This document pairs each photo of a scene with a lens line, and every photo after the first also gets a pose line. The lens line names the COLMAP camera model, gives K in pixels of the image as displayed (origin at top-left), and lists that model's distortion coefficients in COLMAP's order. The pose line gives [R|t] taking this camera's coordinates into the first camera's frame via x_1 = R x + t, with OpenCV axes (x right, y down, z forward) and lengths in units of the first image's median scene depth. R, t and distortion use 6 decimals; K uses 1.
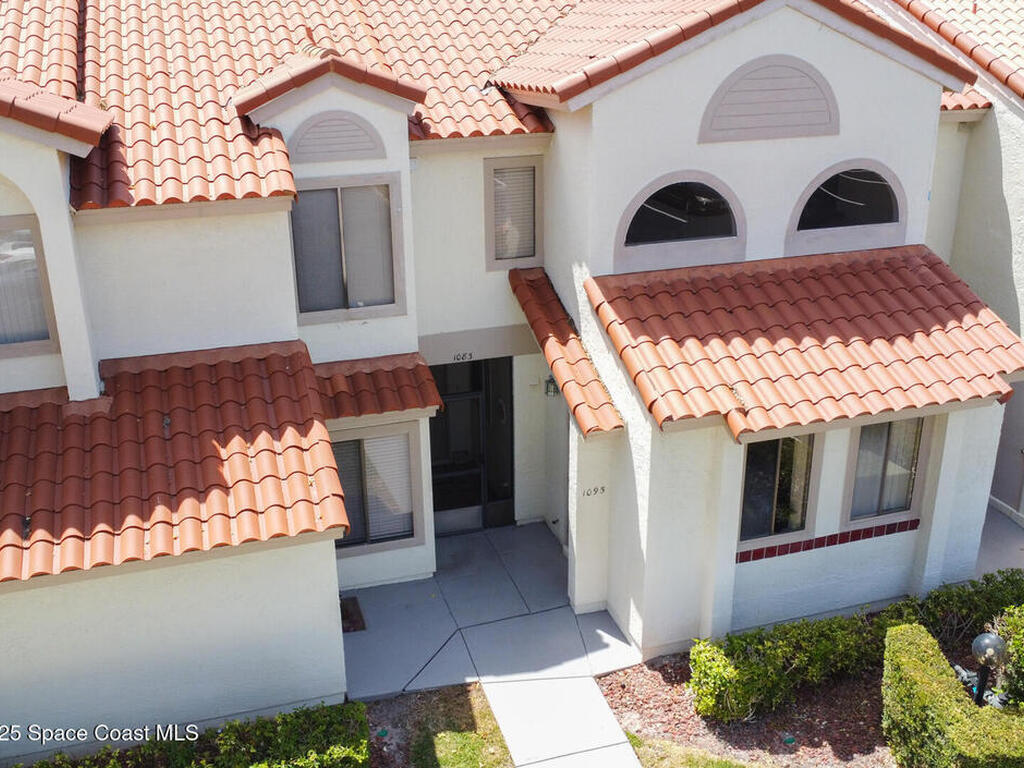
lens RADIAL K [[1009.7, 0, 512.0], [0, 1009.7, 384.0], [0, 0, 1]] dist [0.003624, -0.001086]
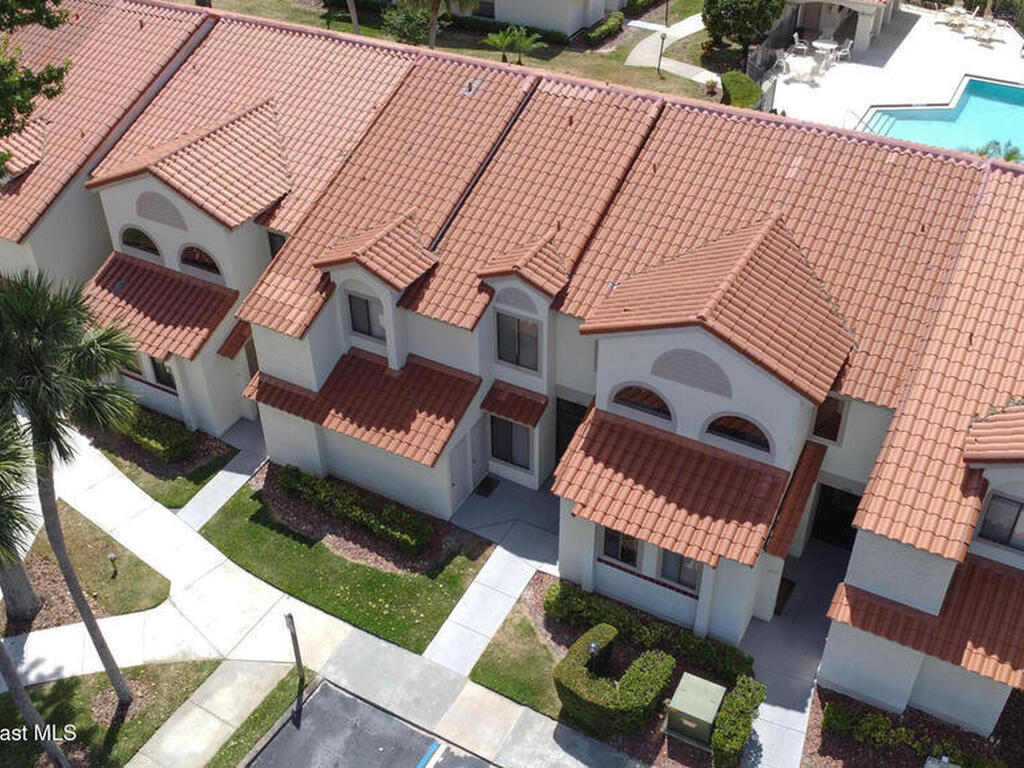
lens RADIAL K [[1009.7, 0, 512.0], [0, 1009.7, 384.0], [0, 0, 1]] dist [0.003624, -0.001086]
pose [[0.687142, 0.444868, -0.574393, 1.144935], [-0.257761, 0.888453, 0.379750, -0.905273], [0.679260, -0.112886, 0.725164, -0.597270]]
